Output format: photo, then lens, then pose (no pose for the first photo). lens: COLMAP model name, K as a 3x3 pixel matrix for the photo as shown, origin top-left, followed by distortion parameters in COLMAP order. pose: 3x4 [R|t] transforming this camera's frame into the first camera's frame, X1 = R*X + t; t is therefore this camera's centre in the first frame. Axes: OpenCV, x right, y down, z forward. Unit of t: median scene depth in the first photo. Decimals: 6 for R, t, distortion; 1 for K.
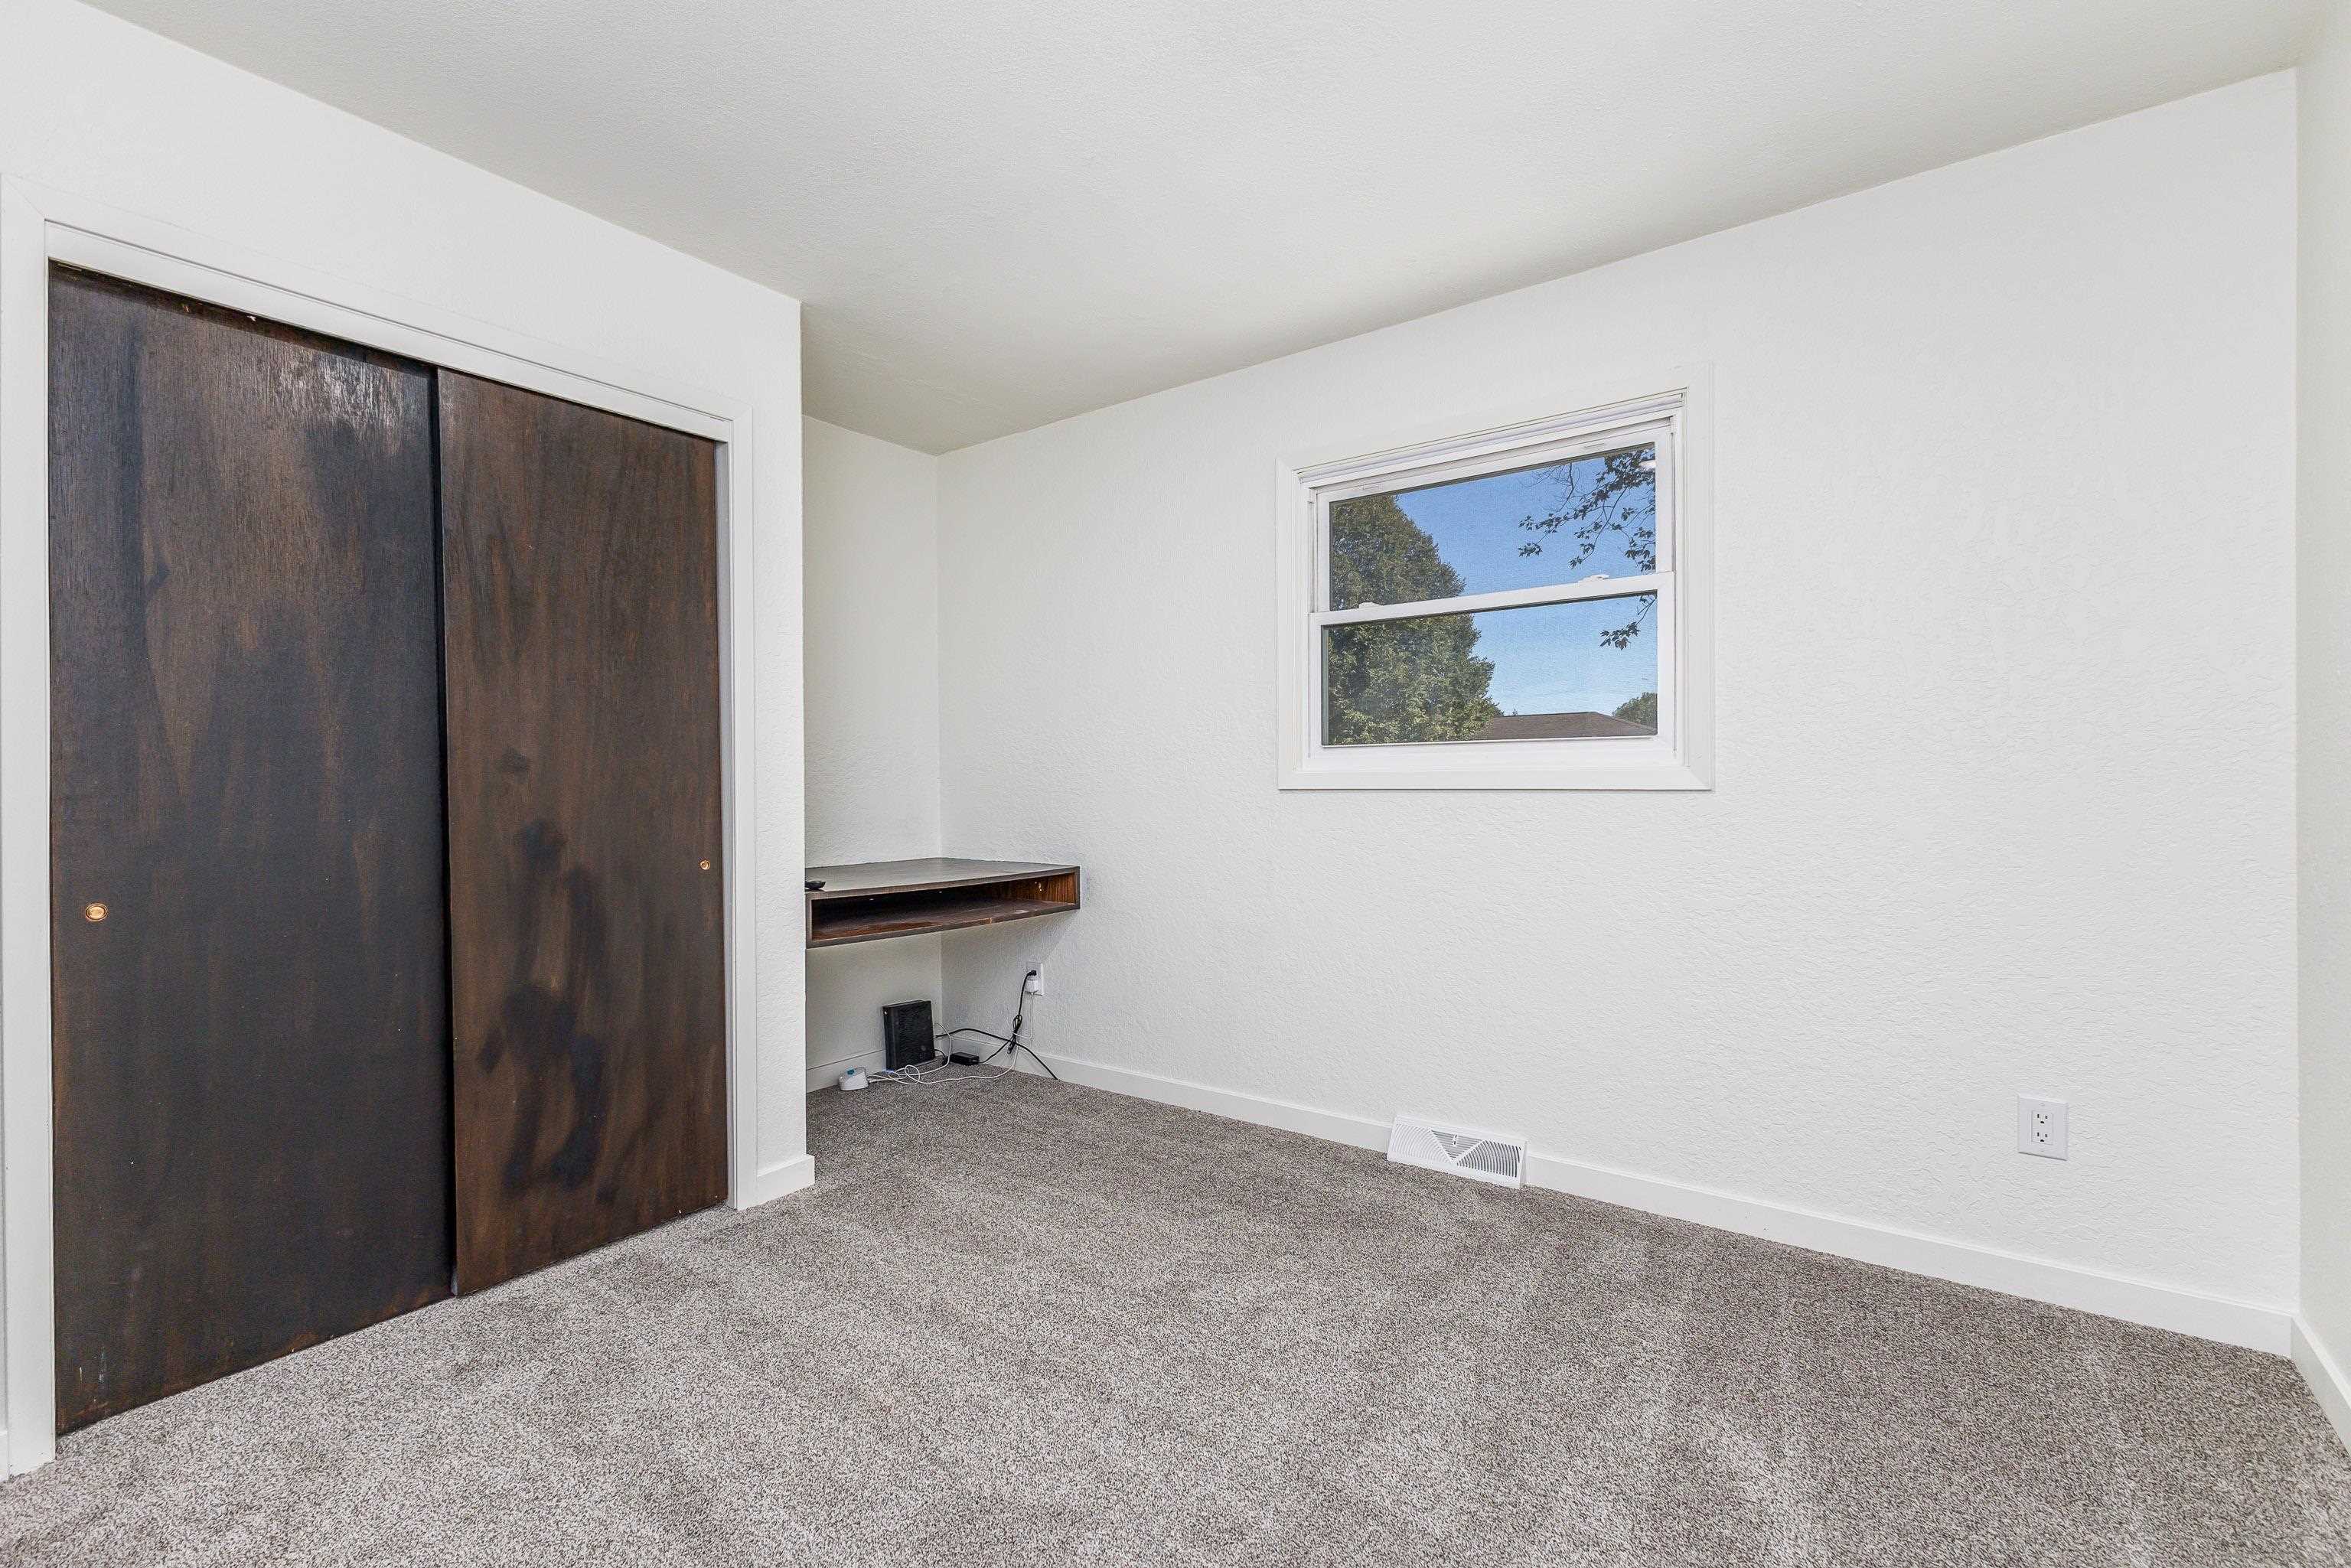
lens RADIAL K [[1039.2, 0, 1179.5], [0, 1039.2, 785.2], [0, 0, 1]] dist [0.016439, -0.004634]
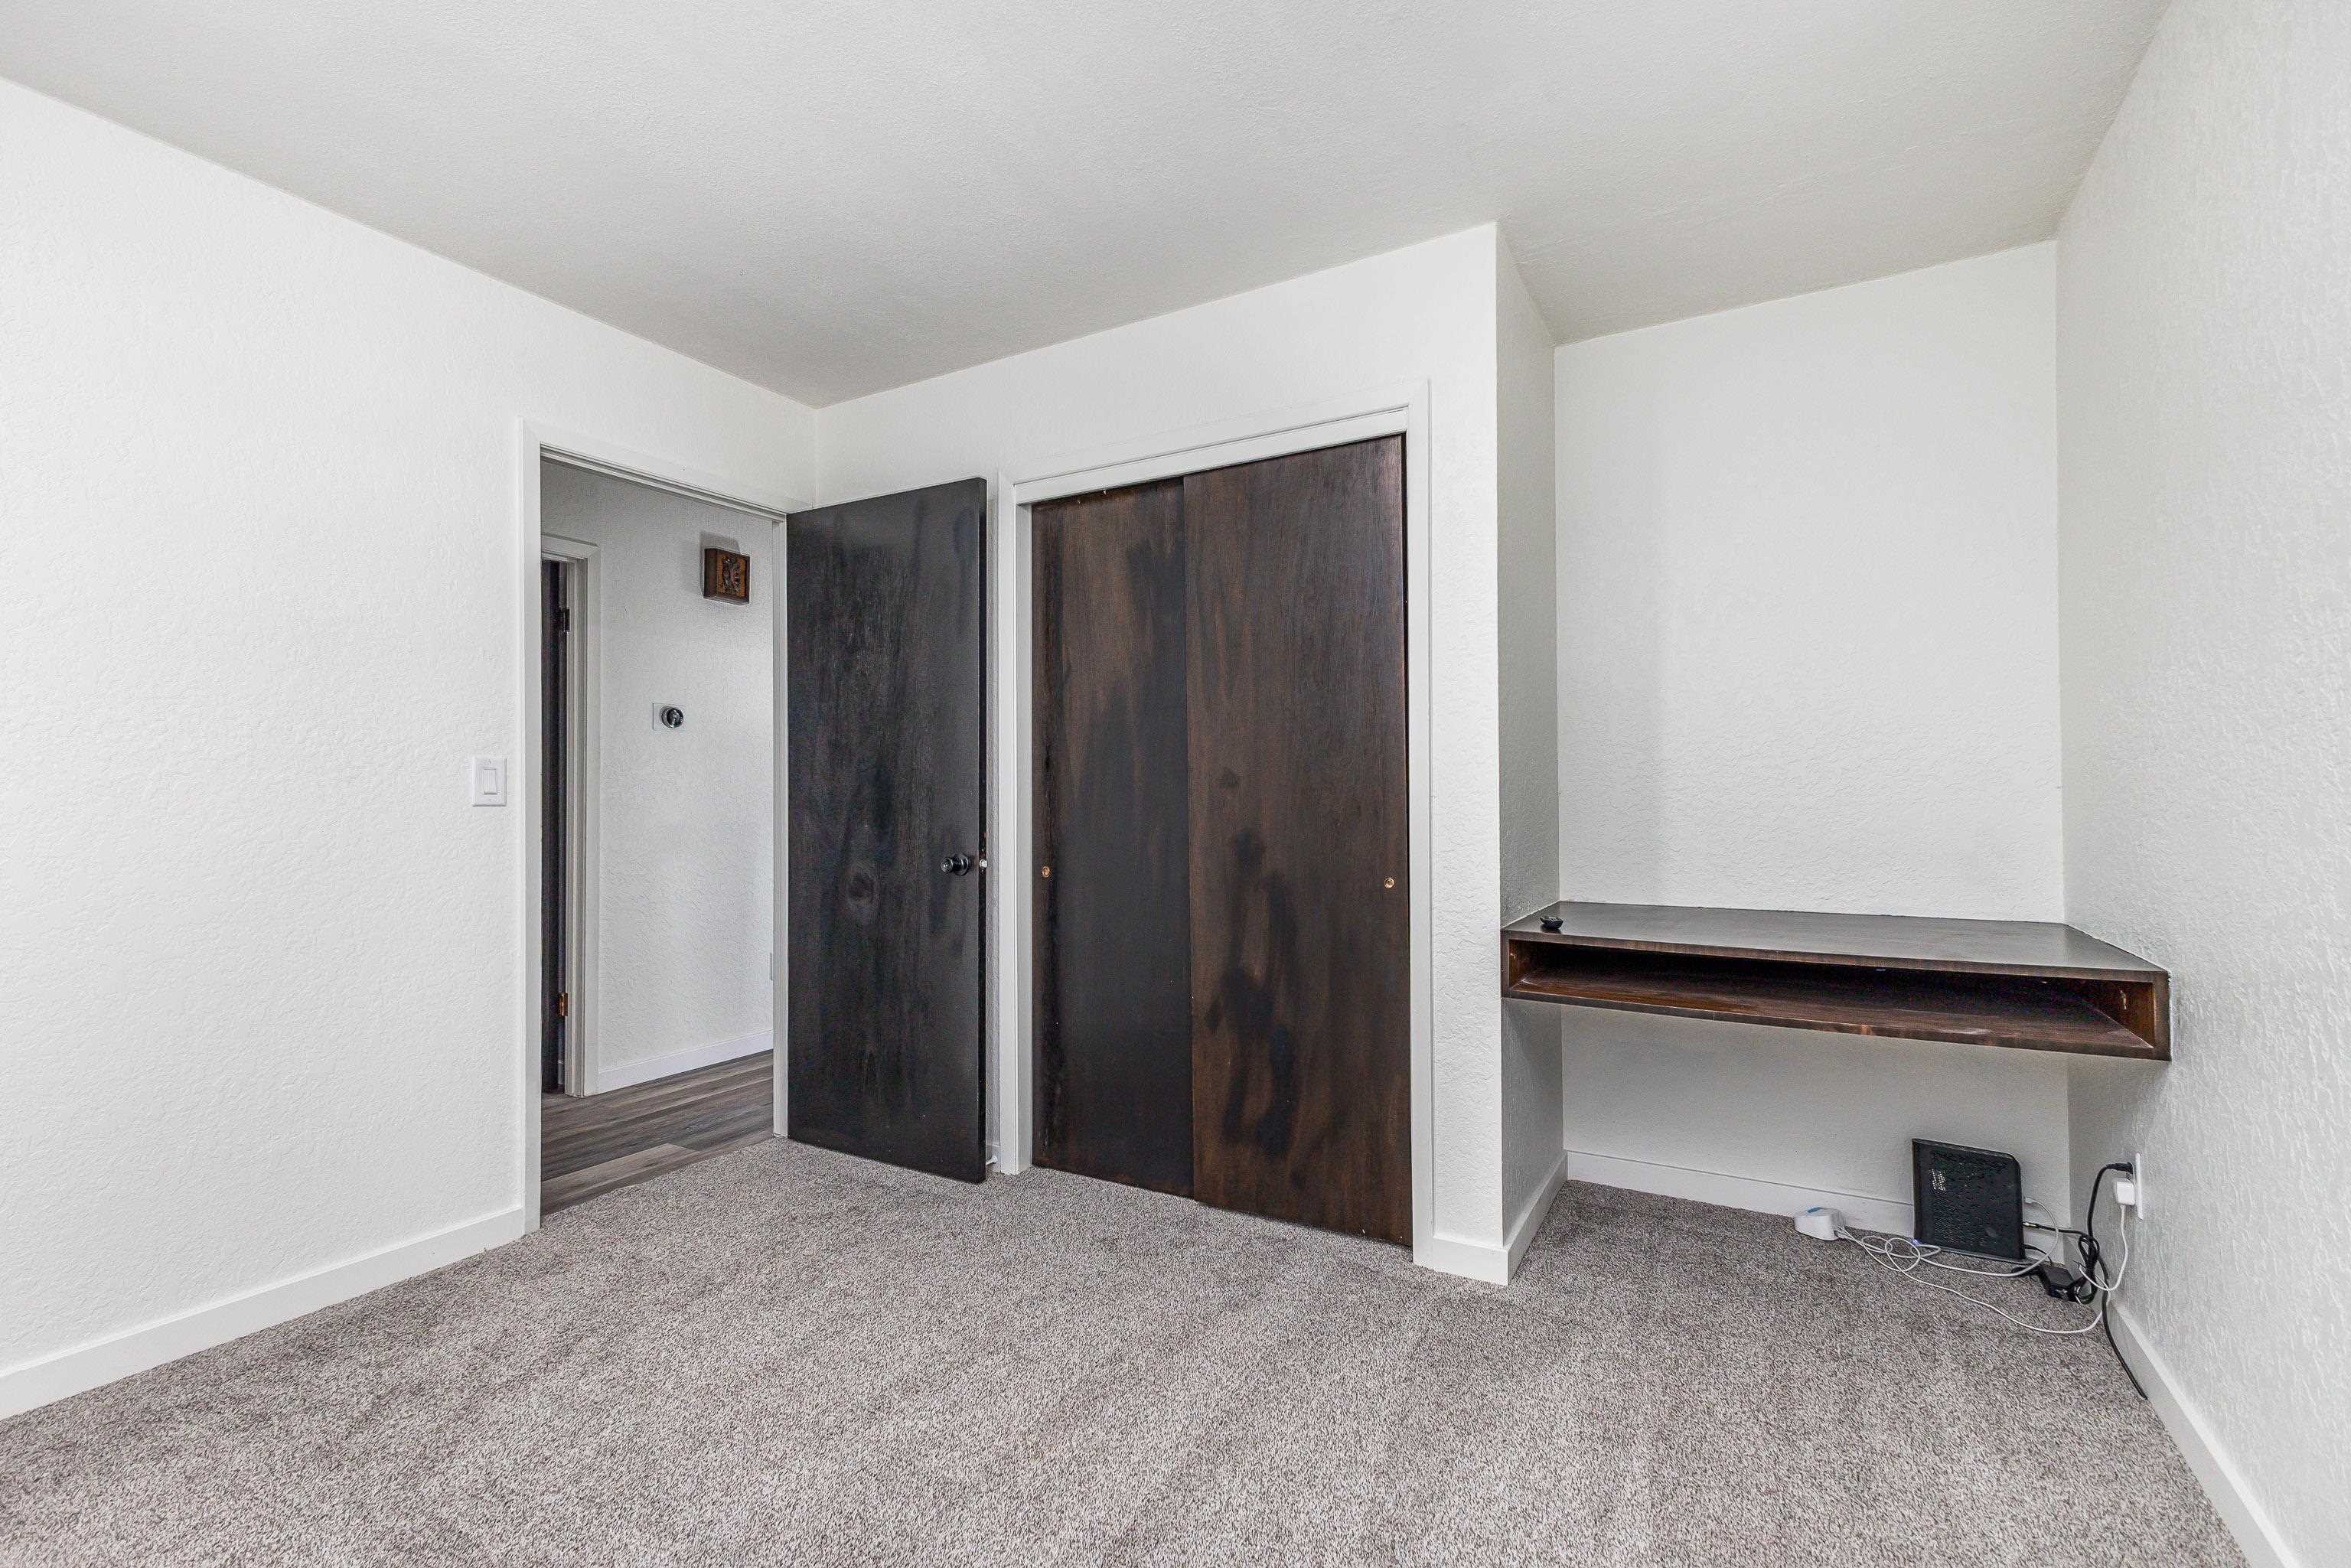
lens RADIAL K [[1039.2, 0, 1179.5], [0, 1039.2, 785.2], [0, 0, 1]] dist [0.016439, -0.004634]
pose [[0.119502, -0.004352, -0.992824, 0.499527], [-0.000484, 0.999990, -0.004442, -0.009248], [0.992834, 0.001012, 0.119499, 0.739999]]
